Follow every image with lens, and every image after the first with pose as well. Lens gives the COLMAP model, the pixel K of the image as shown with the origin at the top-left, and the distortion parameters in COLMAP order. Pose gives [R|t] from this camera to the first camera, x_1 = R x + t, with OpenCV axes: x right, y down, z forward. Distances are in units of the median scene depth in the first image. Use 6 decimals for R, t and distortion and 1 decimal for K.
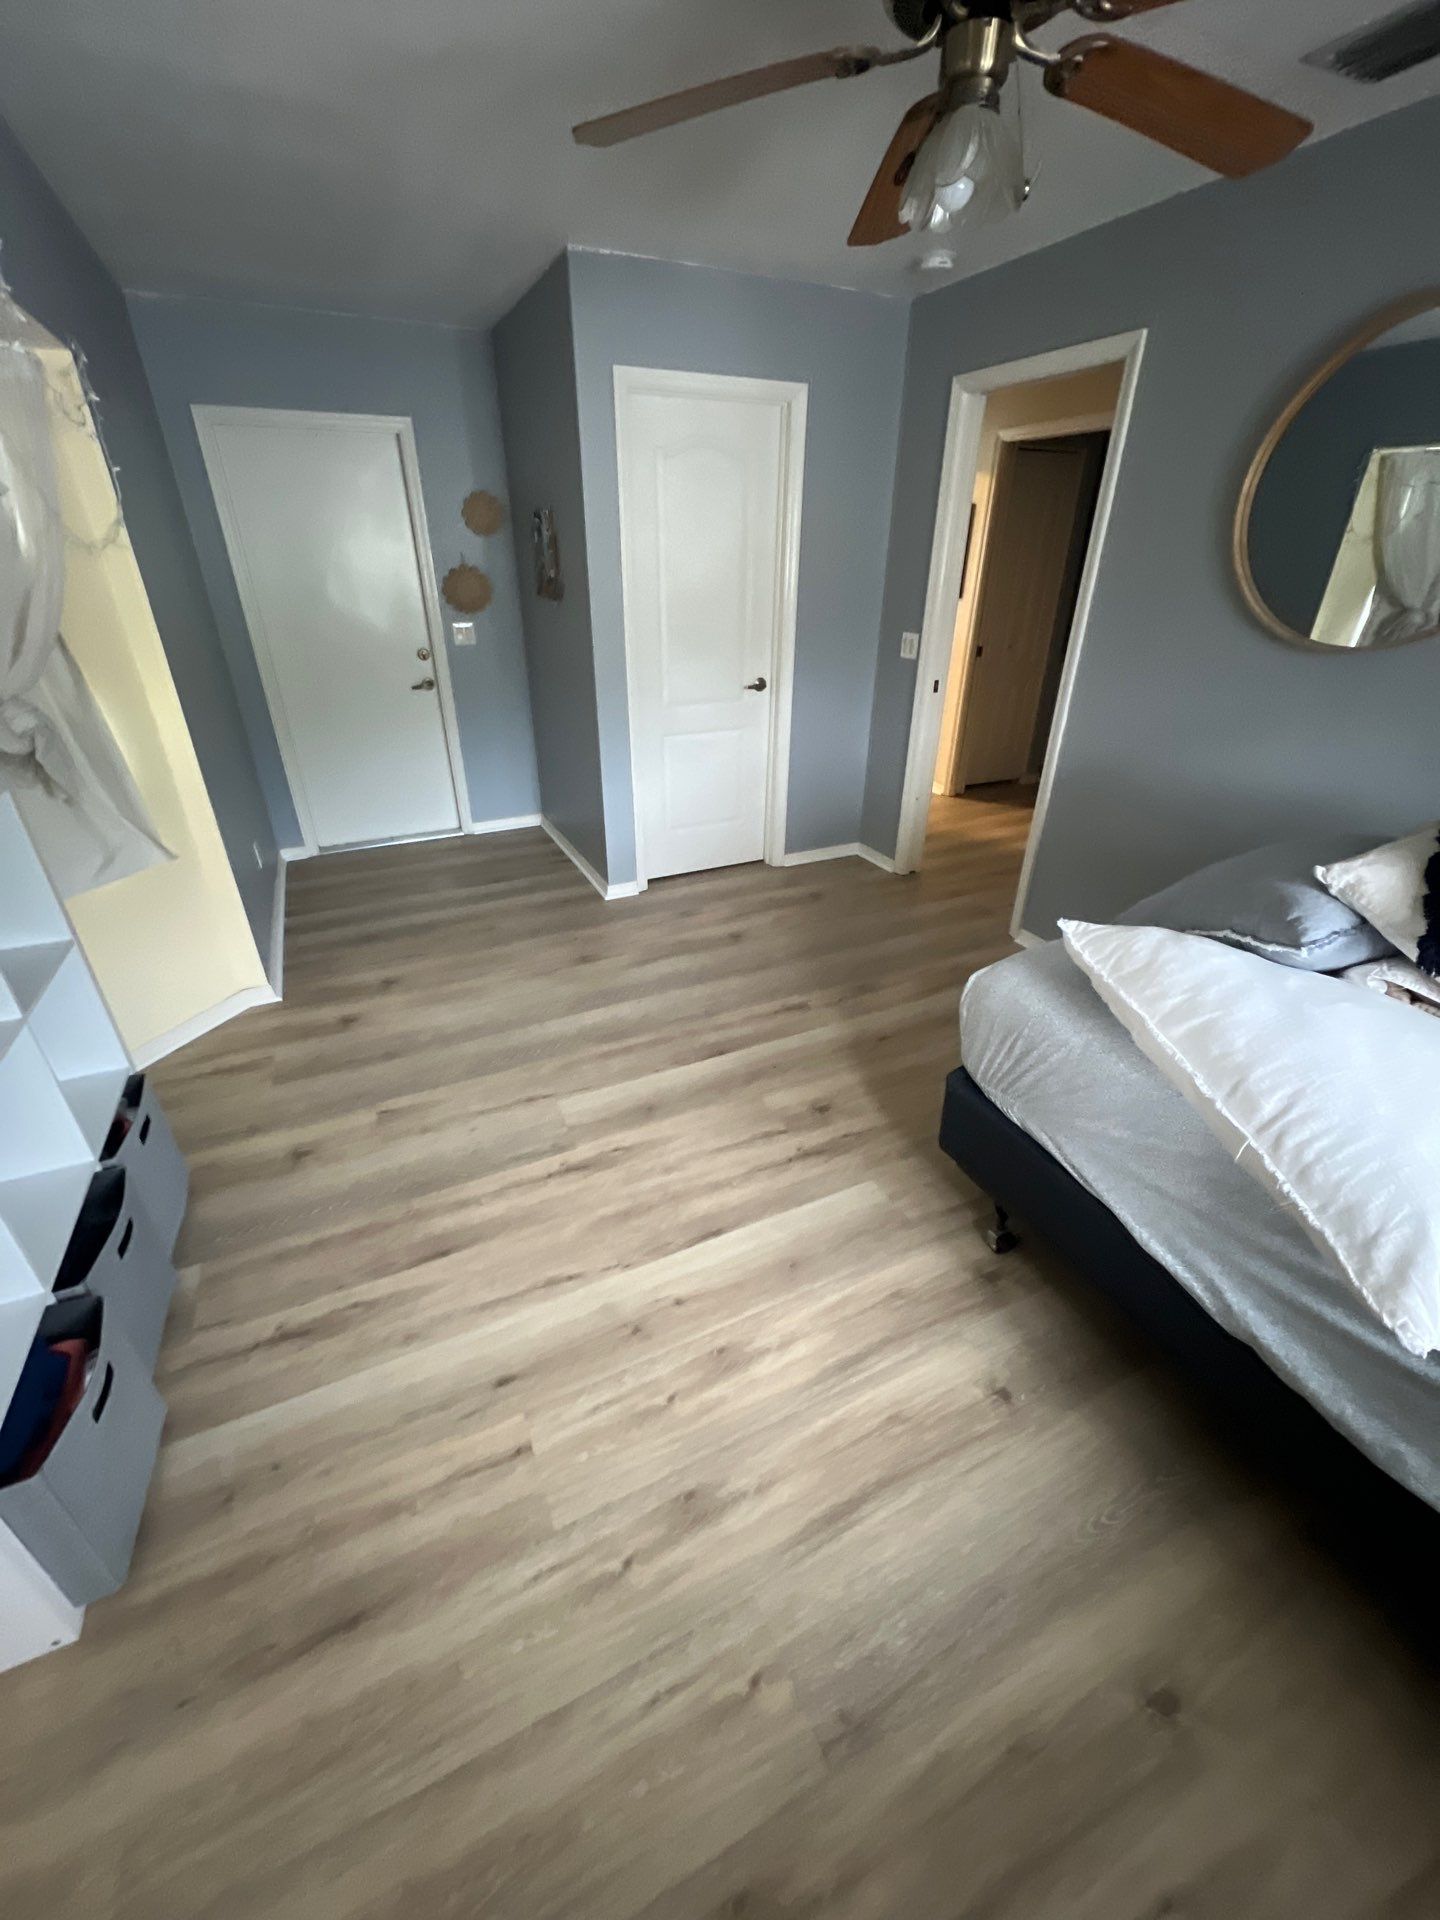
lens RADIAL K [[773.6, 0, 720.0], [0, 773.6, 960.0], [0, 0, 1]] dist [0.000294, -0.000152]
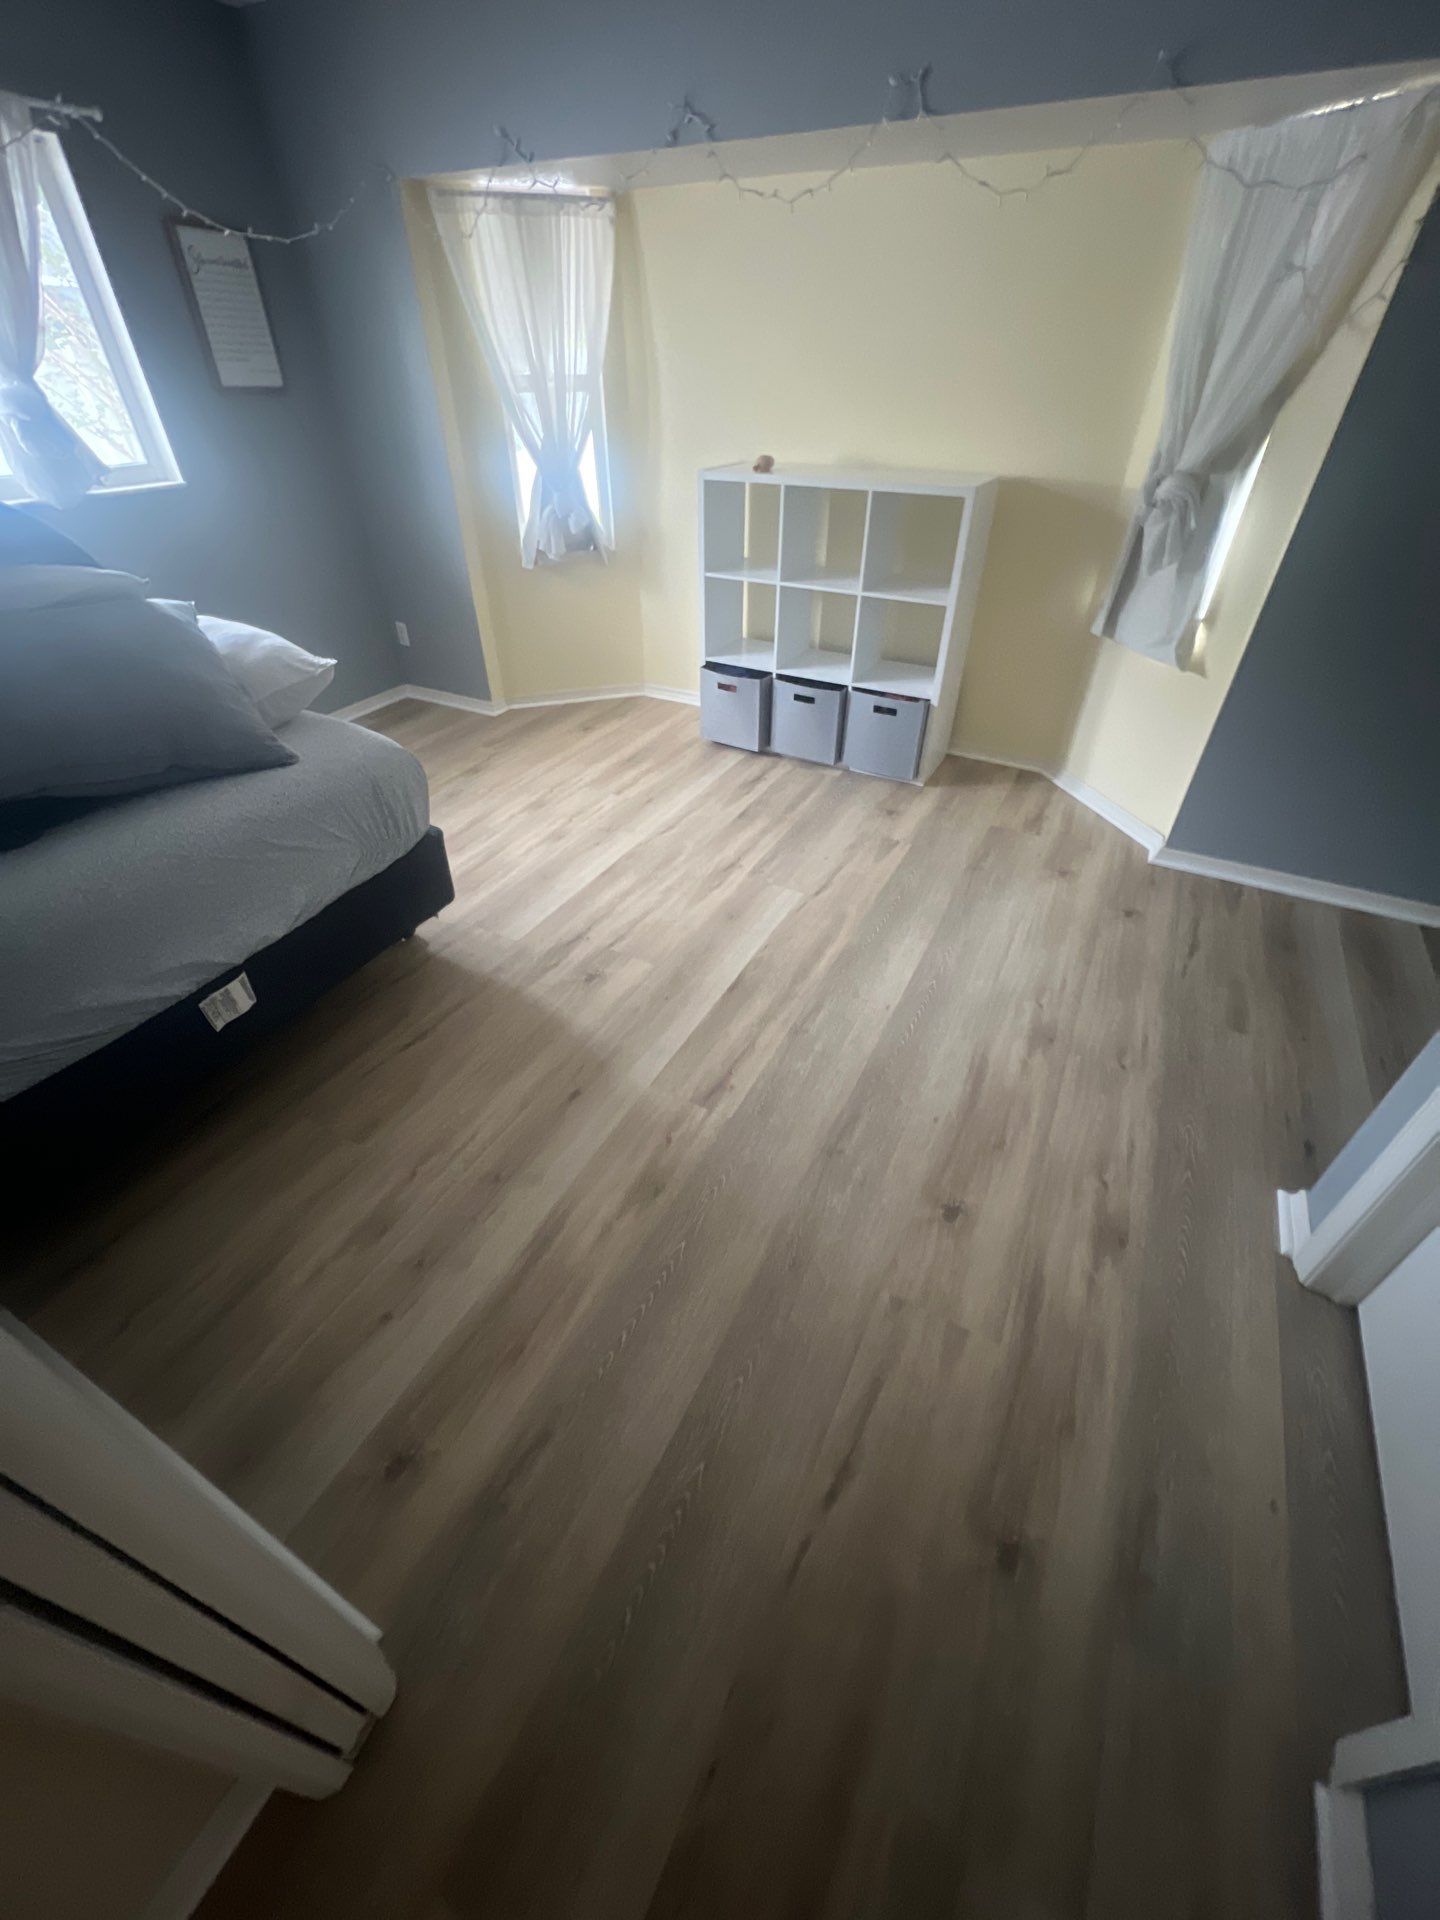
lens RADIAL K [[769.7, 0, 719.8], [0, 769.7, 957.7], [0, 0, 1]] dist [0.003435, -0.000266]
pose [[-0.807427, 0.361445, -0.466283, 0.473454], [-0.279916, 0.461028, 0.842081, -0.728353], [0.519335, 0.810439, -0.271072, 1.413884]]
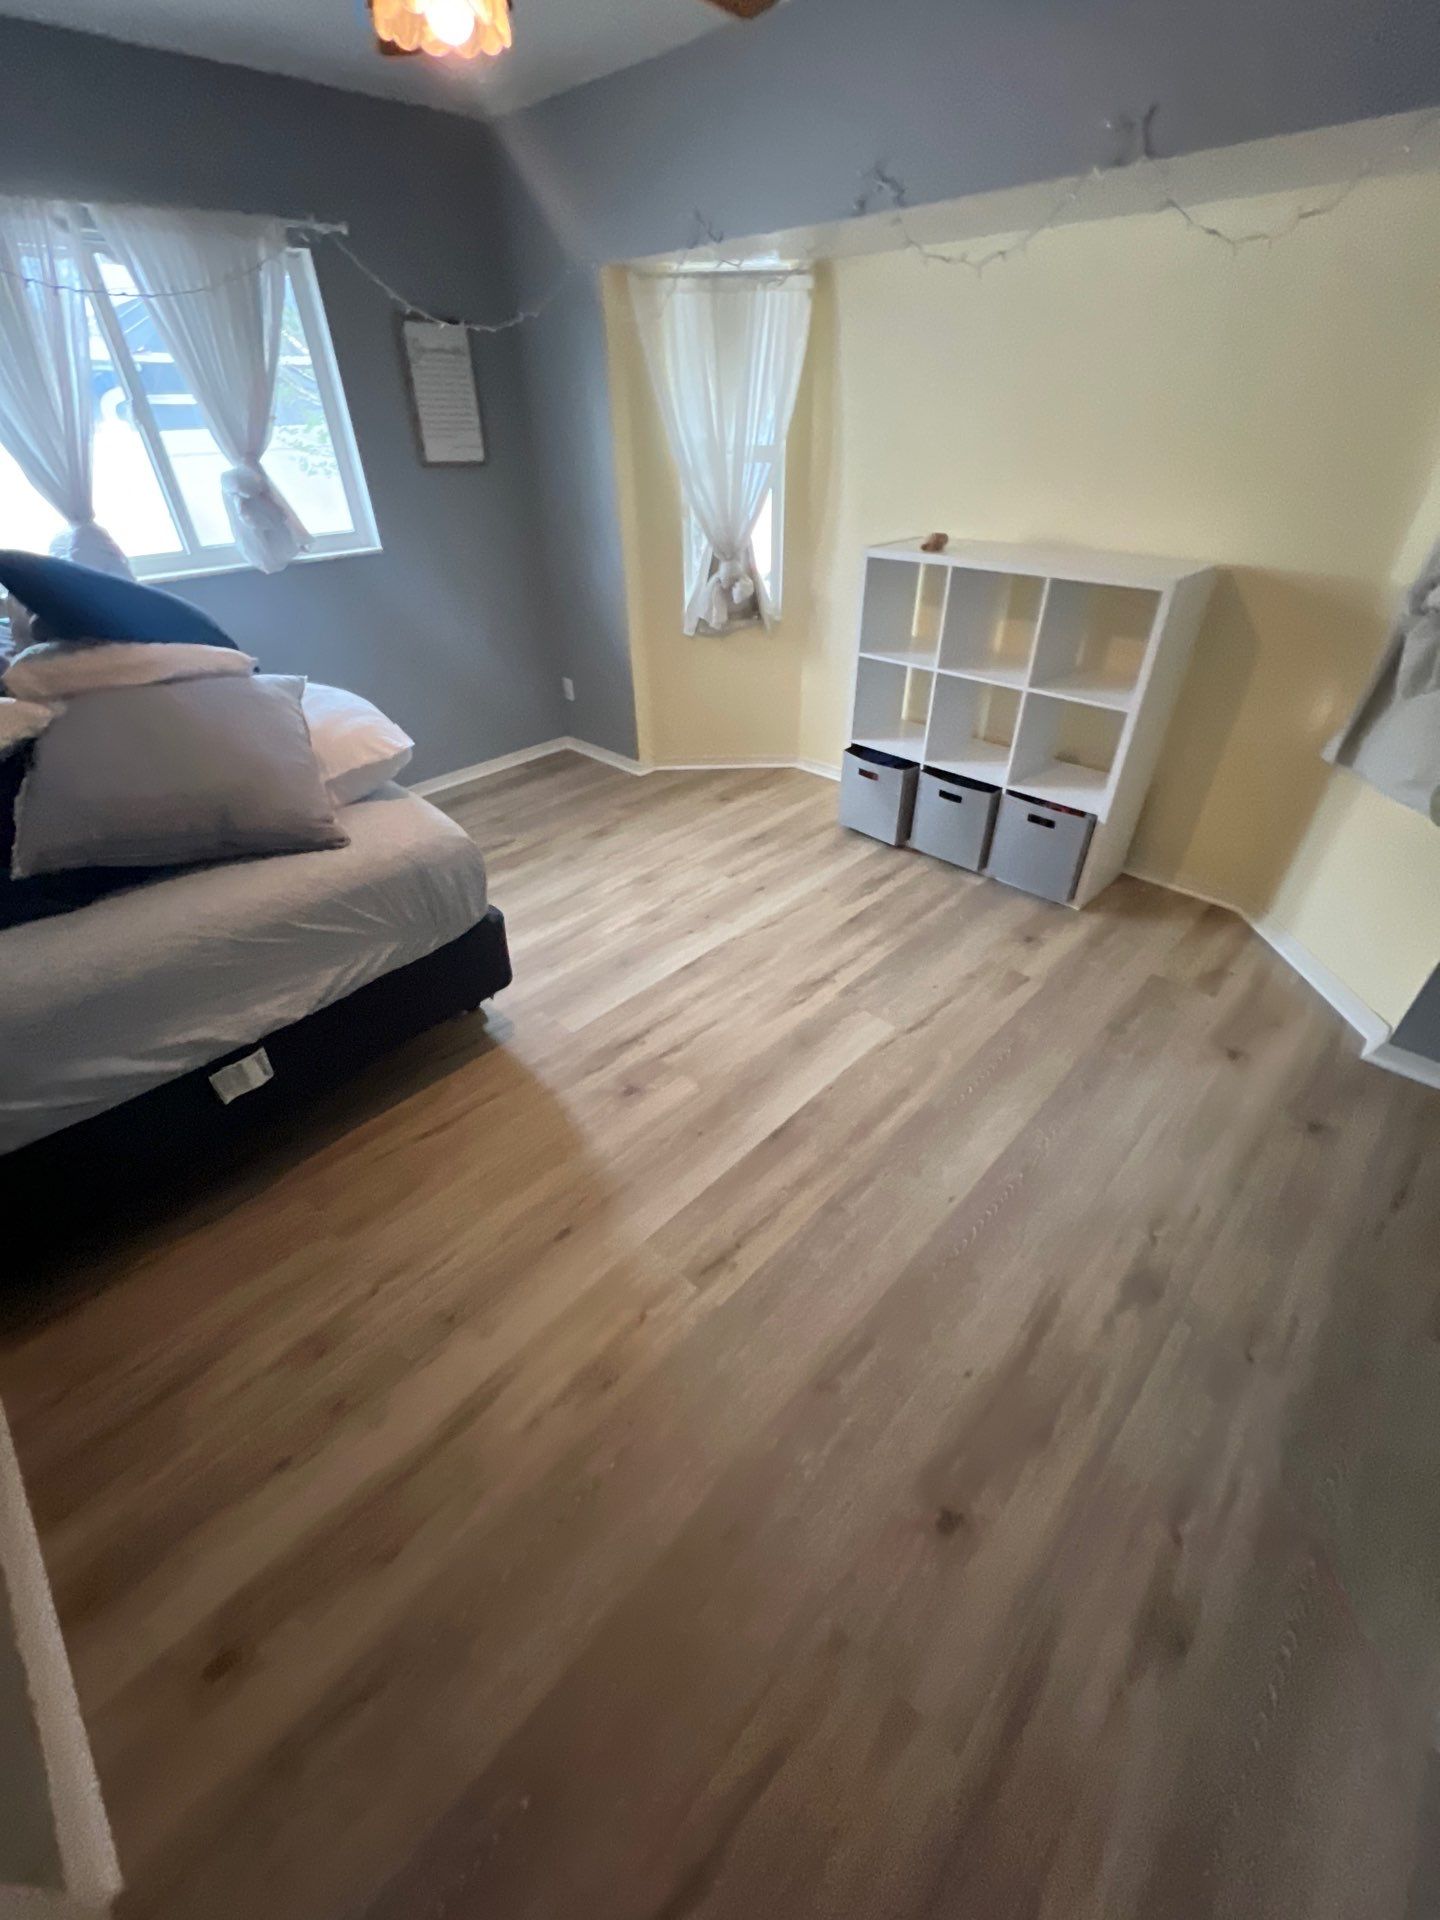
lens RADIAL K [[773.6, 0, 720.0], [0, 773.6, 960.0], [0, 0, 1]] dist [0.000294, -0.000152]
pose [[-0.938587, 0.209982, -0.273793, 0.263865], [-0.150824, 0.464002, 0.872900, -0.723972], [0.310334, 0.860587, -0.403836, 1.346825]]
